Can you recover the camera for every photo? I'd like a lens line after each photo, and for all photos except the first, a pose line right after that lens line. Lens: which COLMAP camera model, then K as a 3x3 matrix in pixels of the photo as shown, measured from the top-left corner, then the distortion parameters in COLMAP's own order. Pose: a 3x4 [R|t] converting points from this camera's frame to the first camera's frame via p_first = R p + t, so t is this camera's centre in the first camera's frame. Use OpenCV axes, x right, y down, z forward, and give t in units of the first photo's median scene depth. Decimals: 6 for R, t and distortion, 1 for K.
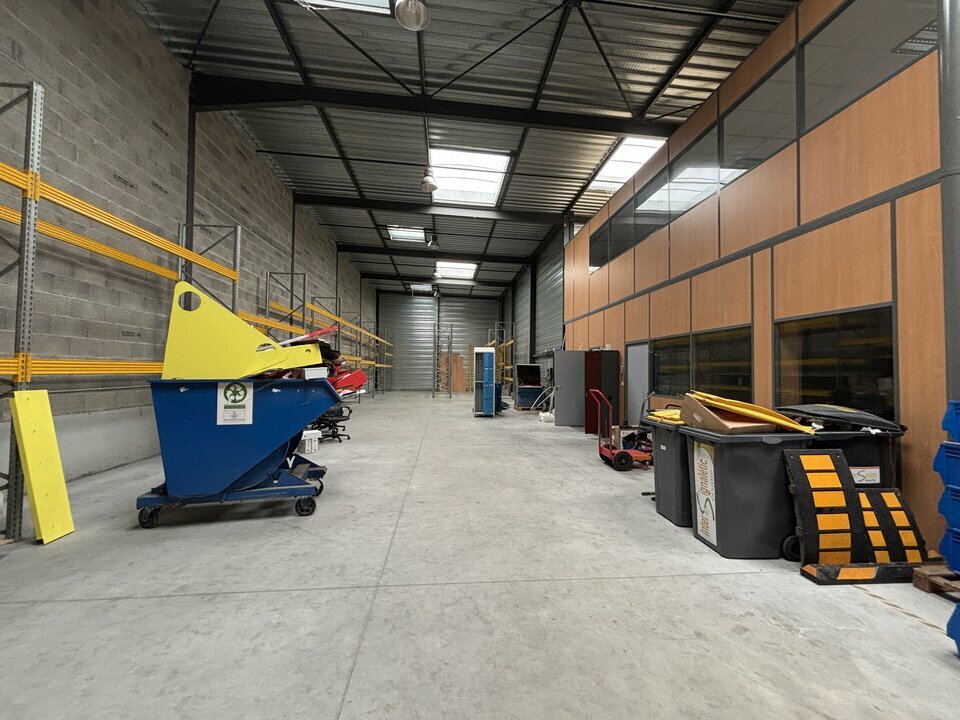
lens RADIAL K [[390.4, 0, 480.0], [0, 390.4, 360.0], [0, 0, 1]] dist [-0.002017, -0.000532]
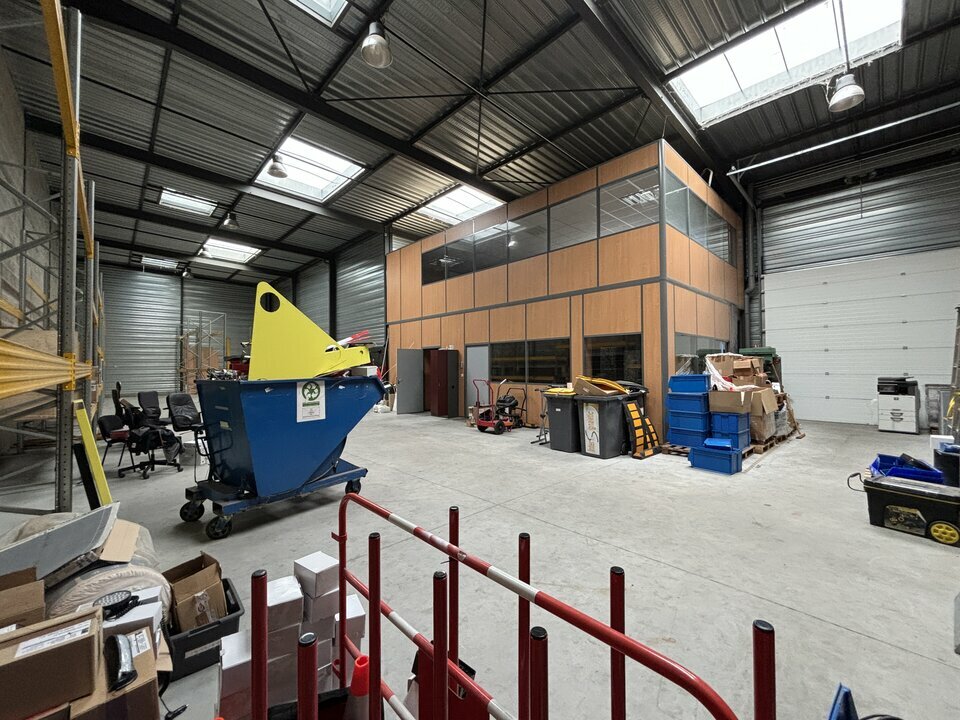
lens RADIAL K [[390.4, 0, 480.0], [0, 390.4, 360.0], [0, 0, 1]] dist [-0.002017, -0.000532]
pose [[0.780326, -0.004376, 0.625358, -0.479431], [-0.004071, 0.999919, 0.012077, -0.008031], [-0.625360, -0.011970, 0.780244, -0.063959]]
